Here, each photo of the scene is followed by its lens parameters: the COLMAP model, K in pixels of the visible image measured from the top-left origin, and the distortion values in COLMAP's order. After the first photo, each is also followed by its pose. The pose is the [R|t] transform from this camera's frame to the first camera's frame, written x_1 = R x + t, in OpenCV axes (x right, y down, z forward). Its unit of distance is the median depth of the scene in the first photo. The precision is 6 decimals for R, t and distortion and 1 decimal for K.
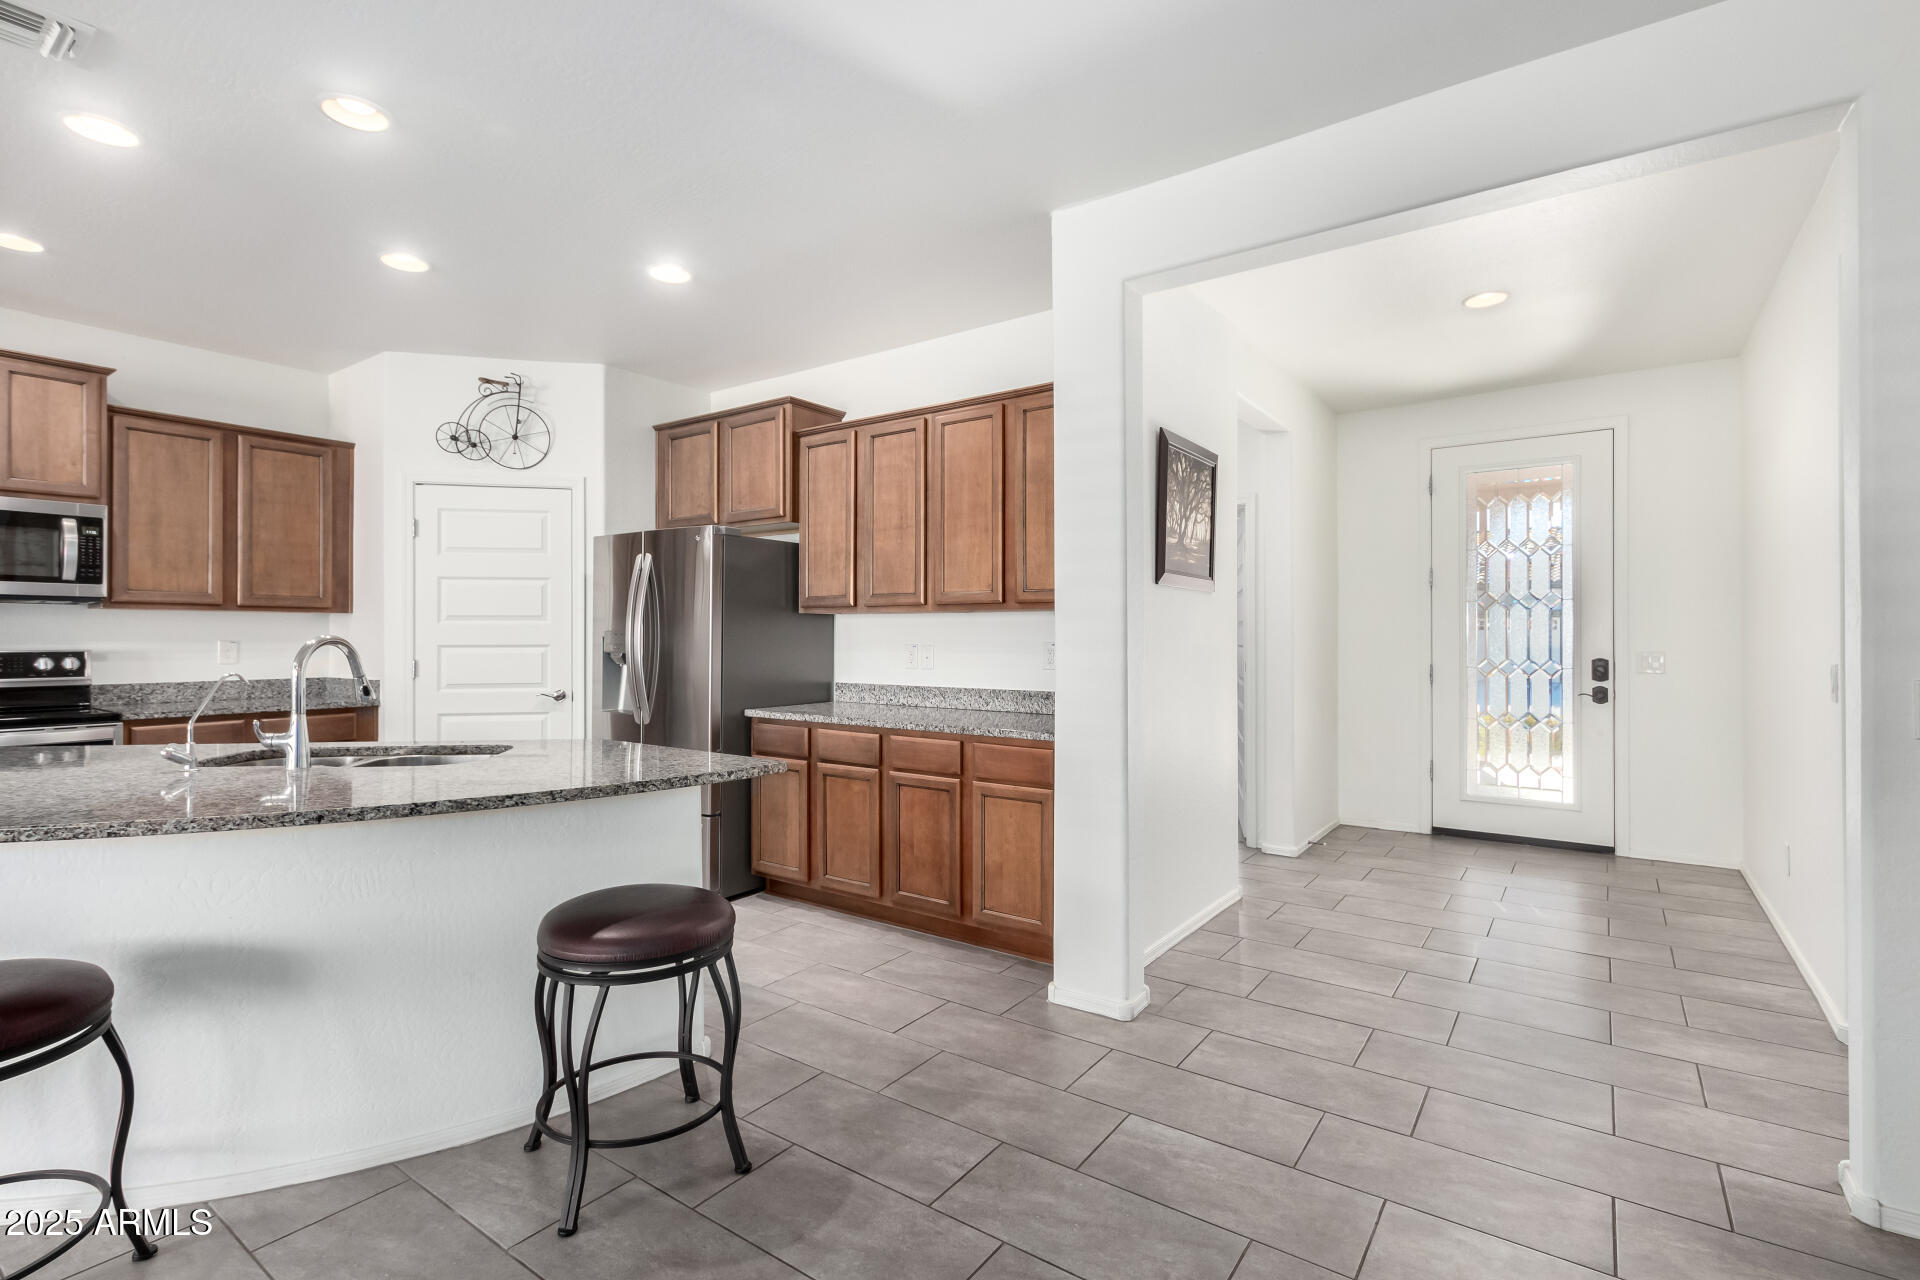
lens RADIAL K [[889.1, 0, 1011.9], [0, 889.1, 635.7], [0, 0, 1]] dist [-0.002744, -0.000652]
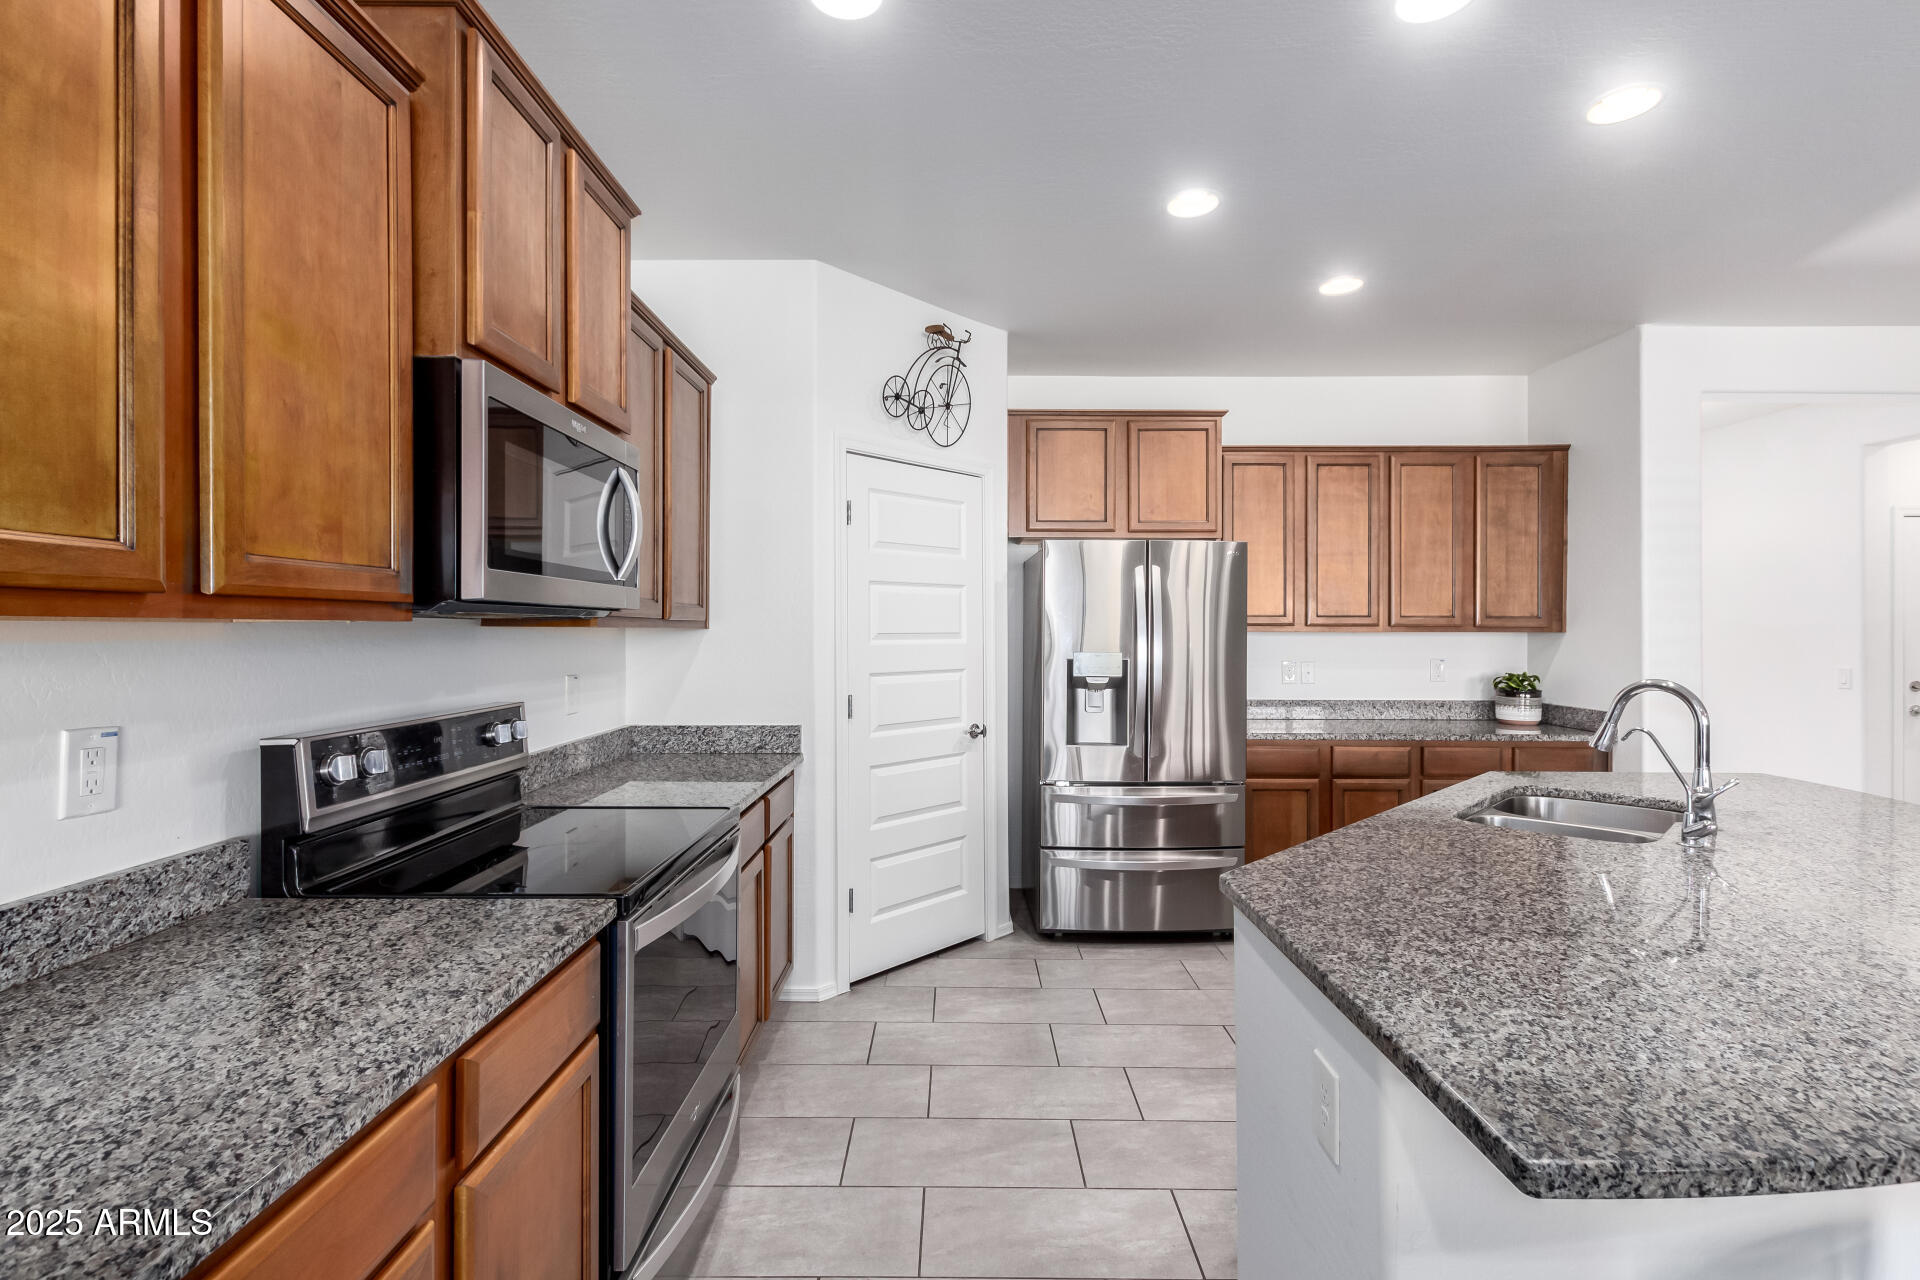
lens RADIAL K [[871.4, 0, 979.7], [0, 871.4, 629.5], [0, 0, 1]] dist [0.001902, 0.000032]
pose [[0.824315, 0.001551, 0.566129, -1.090527], [-0.002610, 0.999996, 0.001060, -0.029873], [-0.566125, -0.002352, 0.824316, 0.386704]]
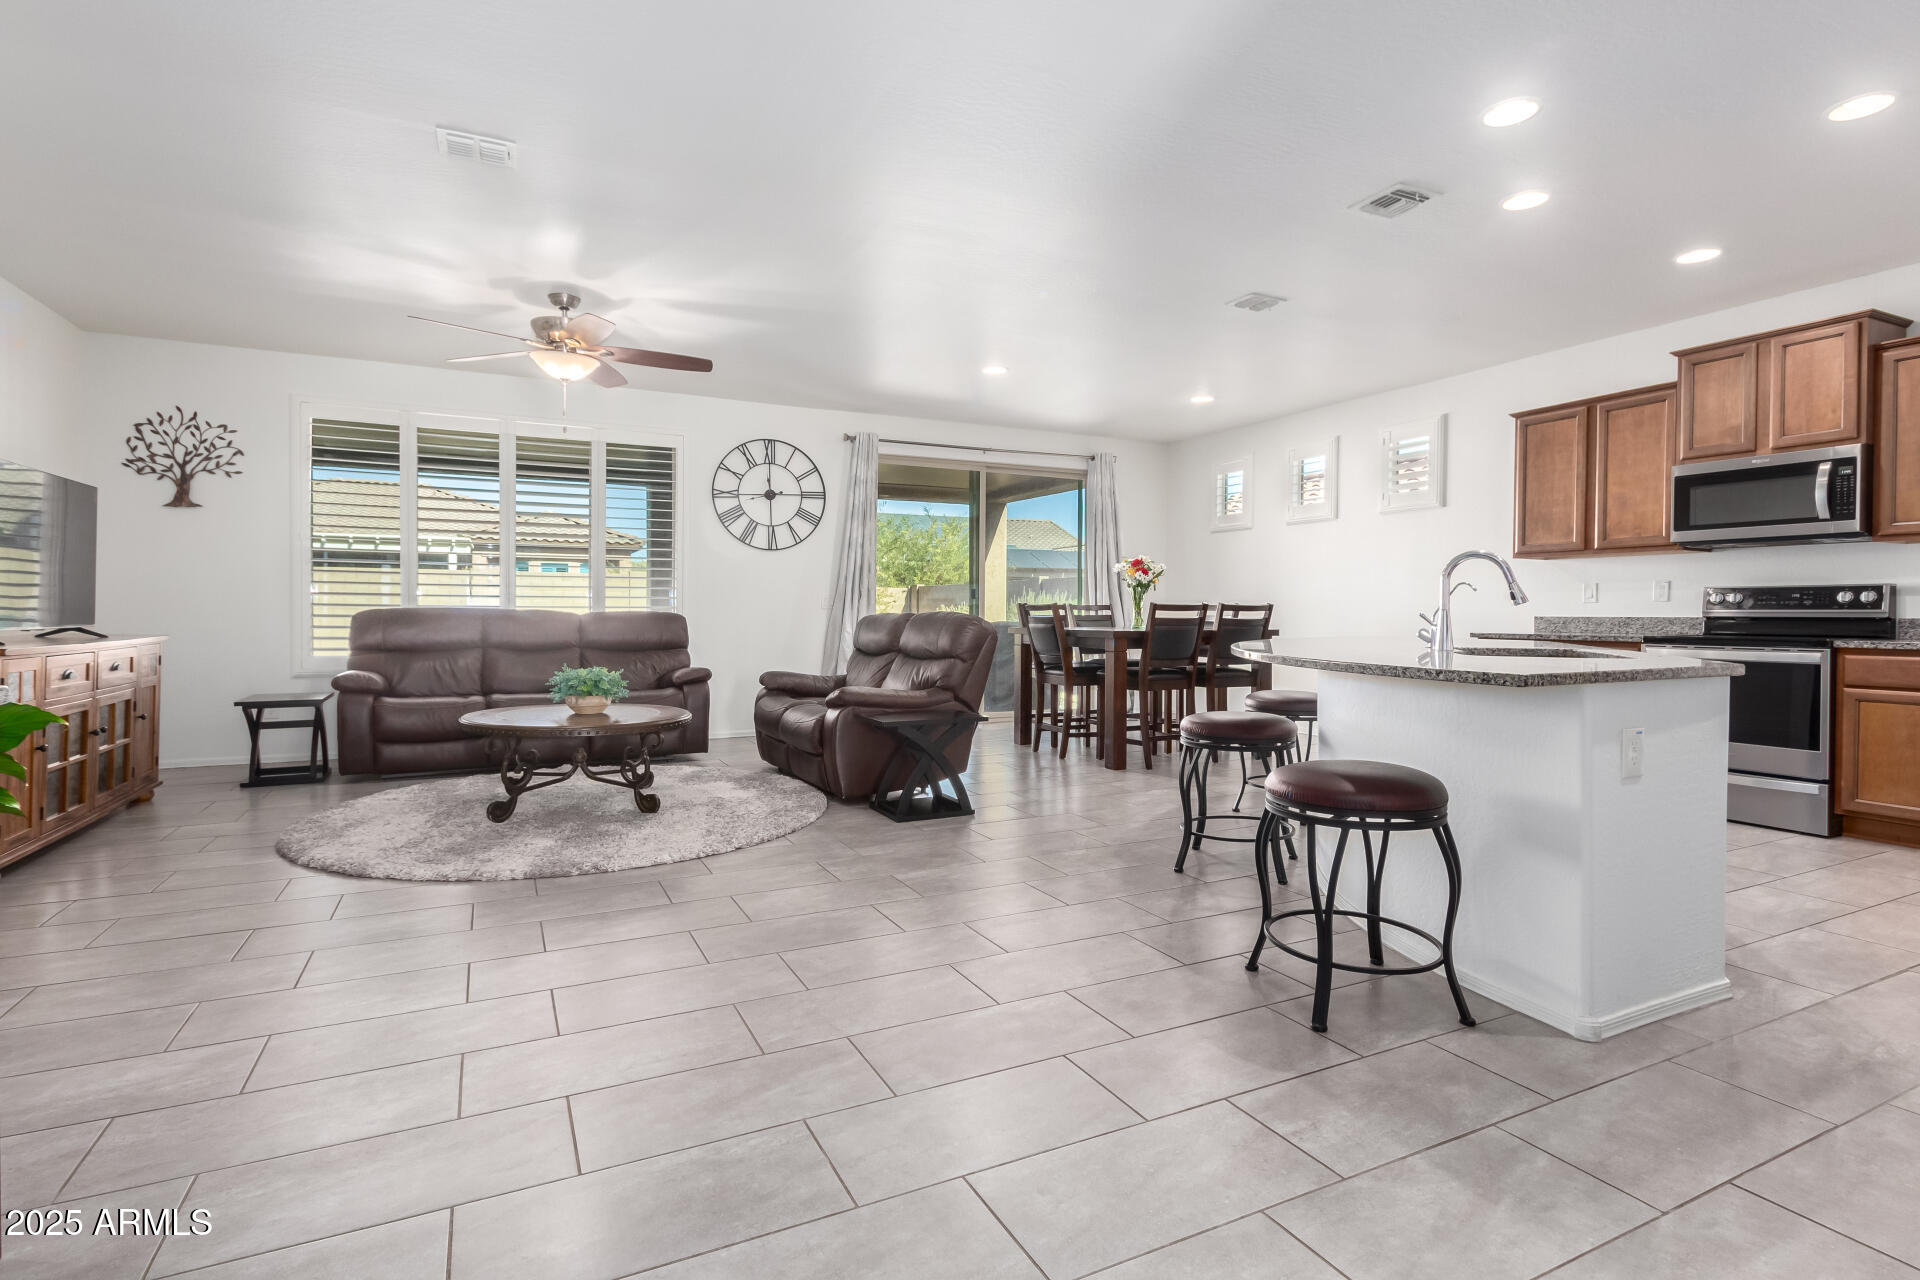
lens RADIAL K [[917.9, 0, 920.1], [0, 917.9, 622.6], [0, 0, 1]] dist [0.003483, 0.000758]
pose [[-0.527835, 0.004801, -0.849333, 0.447845], [-0.006444, 0.999933, 0.009657, 0.056370], [0.849323, 0.010570, -0.527768, 0.598743]]
